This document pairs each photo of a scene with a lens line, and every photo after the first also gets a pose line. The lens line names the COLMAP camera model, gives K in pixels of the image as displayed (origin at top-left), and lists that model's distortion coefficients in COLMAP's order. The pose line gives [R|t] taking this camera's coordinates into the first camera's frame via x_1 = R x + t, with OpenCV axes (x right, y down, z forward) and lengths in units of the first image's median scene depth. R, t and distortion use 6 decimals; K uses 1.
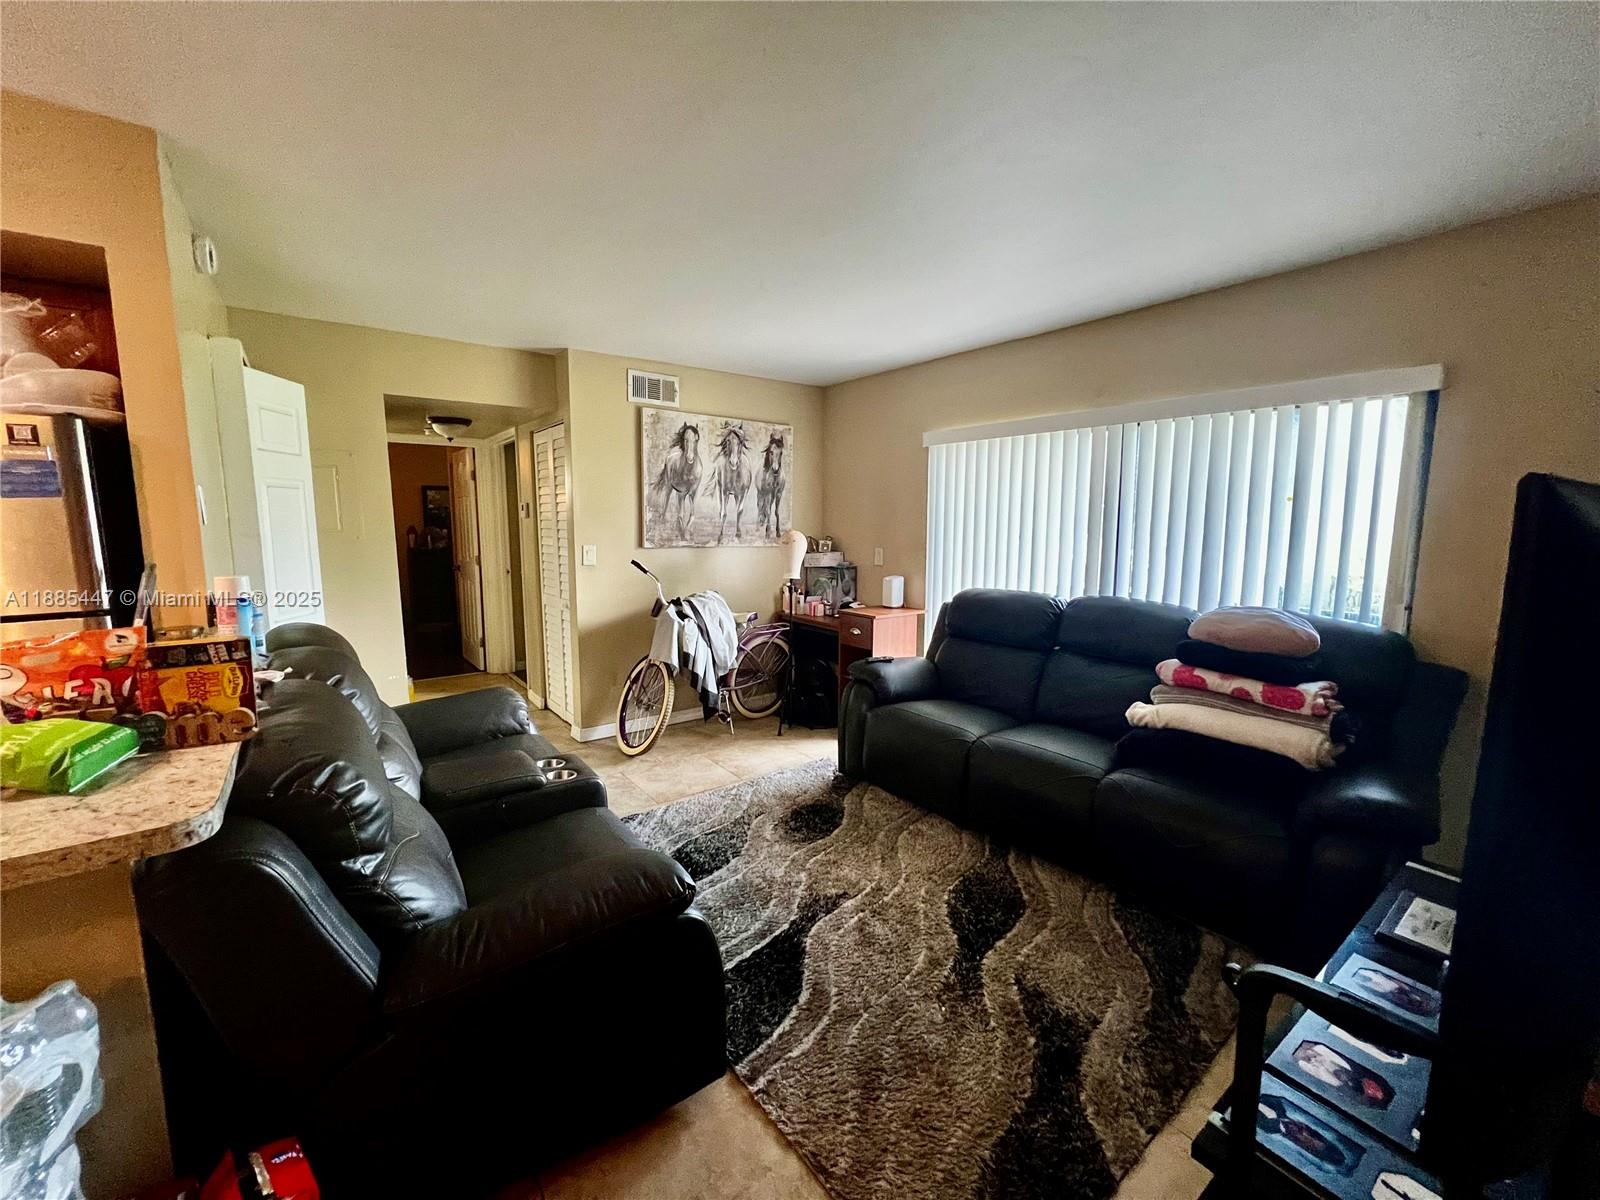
lens RADIAL K [[642.4, 0, 797.1], [0, 642.4, 598.2], [0, 0, 1]] dist [-0.001487, -0.000144]
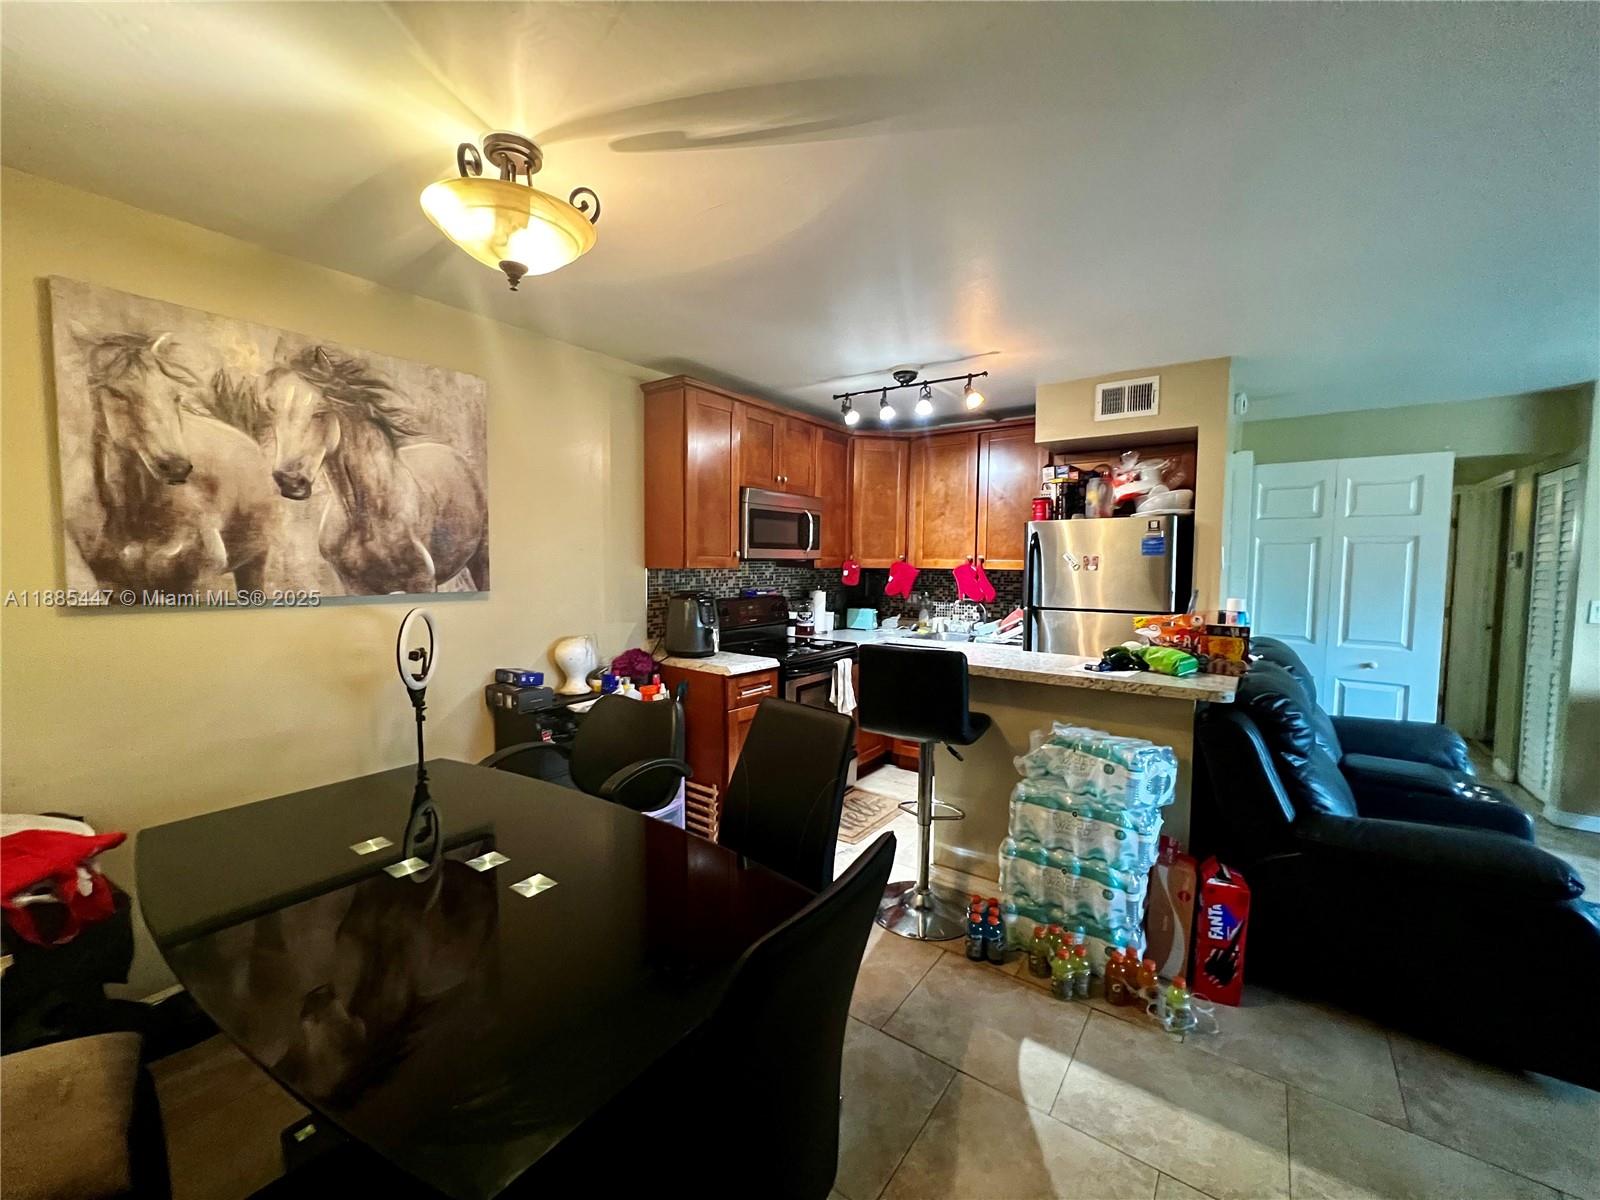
lens RADIAL K [[645.6, 0, 800.0], [0, 645.6, 600.0], [0, 0, 1]] dist [0.001136, 0.000440]
pose [[0.294353, 0.054860, -0.954121, 0.444848], [-0.126112, 0.991851, 0.018123, 0.086805], [0.947339, 0.114991, 0.298873, -0.649427]]
